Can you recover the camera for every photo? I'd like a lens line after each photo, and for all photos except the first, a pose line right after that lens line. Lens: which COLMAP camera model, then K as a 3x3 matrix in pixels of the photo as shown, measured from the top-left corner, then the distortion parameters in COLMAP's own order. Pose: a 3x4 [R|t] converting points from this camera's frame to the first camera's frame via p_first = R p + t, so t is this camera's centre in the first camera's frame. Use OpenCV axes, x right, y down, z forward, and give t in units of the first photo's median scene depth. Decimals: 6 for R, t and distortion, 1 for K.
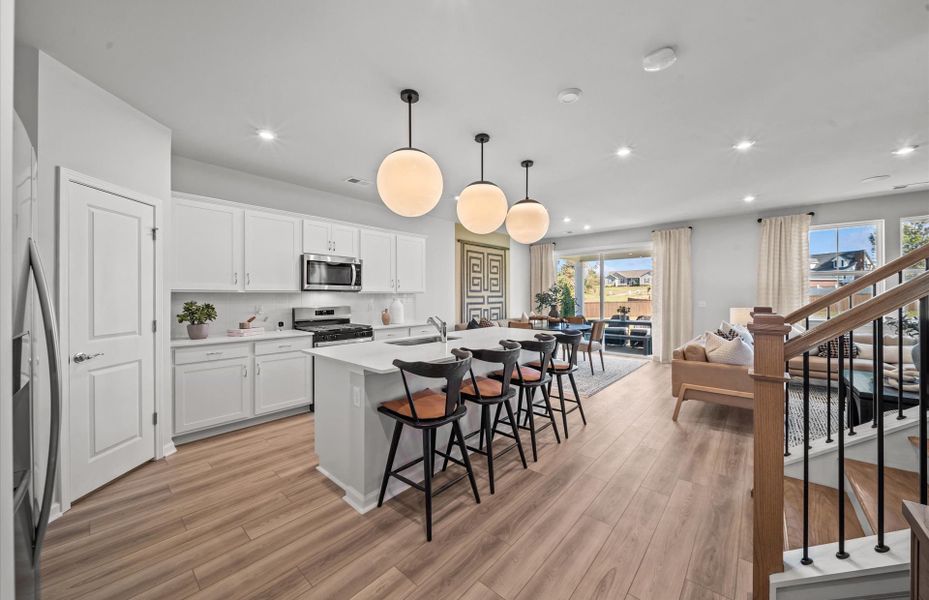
lens RADIAL K [[333.9, 0, 471.7], [0, 333.9, 298.5], [0, 0, 1]] dist [-0.000531, -0.000065]
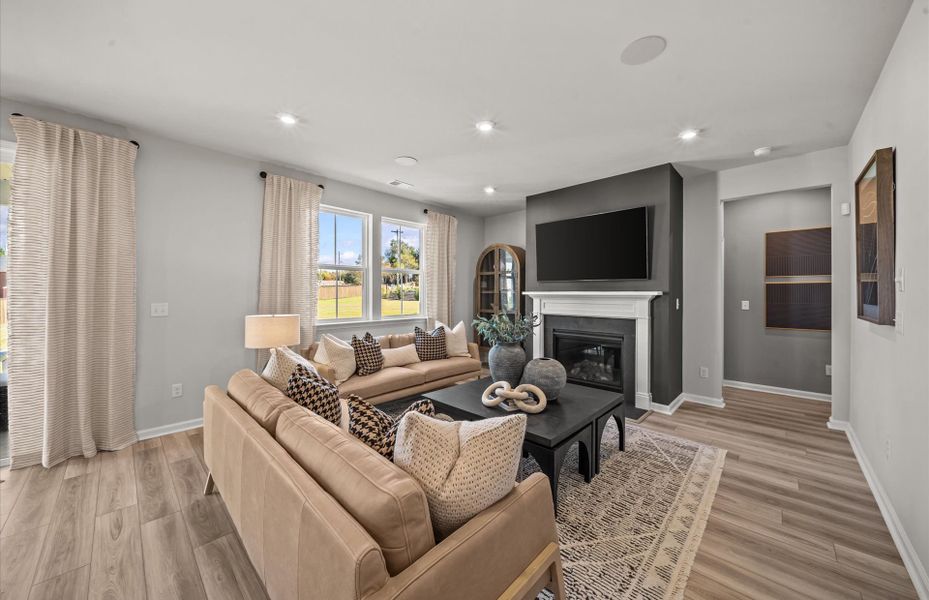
lens RADIAL K [[332.8, 0, 466.1], [0, 332.8, 293.5], [0, 0, 1]] dist [-0.006051, -0.000147]
pose [[0.052676, 0.002323, 0.998609, 0.203611], [0.000316, 0.999997, -0.002342, -0.004758], [-0.998612, 0.000439, 0.052675, 0.470190]]
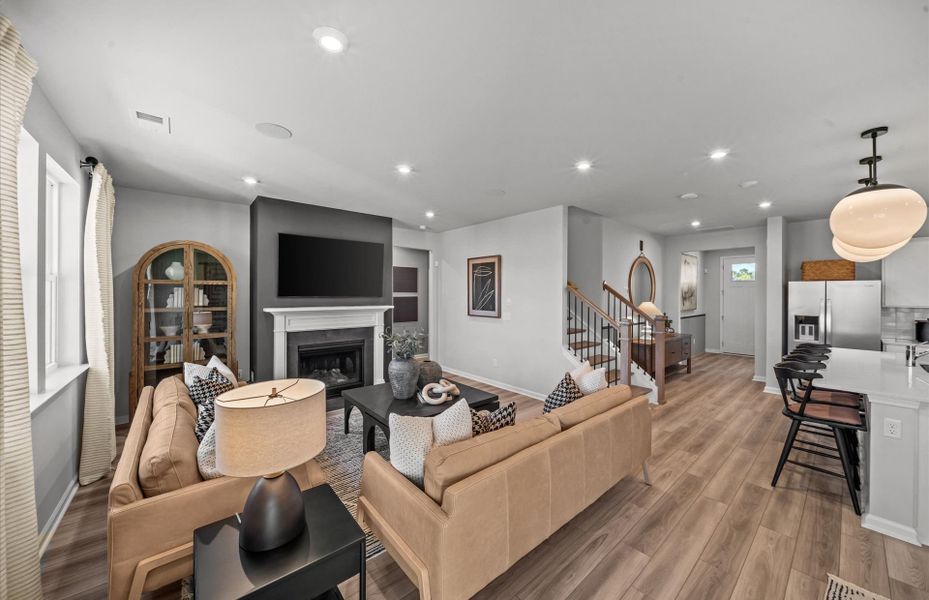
lens RADIAL K [[332.8, 0, 466.1], [0, 332.8, 293.5], [0, 0, 1]] dist [-0.006051, -0.000147]
pose [[-0.989339, 0.000610, 0.145633, 0.456940], [0.000488, 0.999999, -0.000877, -0.035750], [-0.145633, -0.000796, -0.989338, 0.911713]]
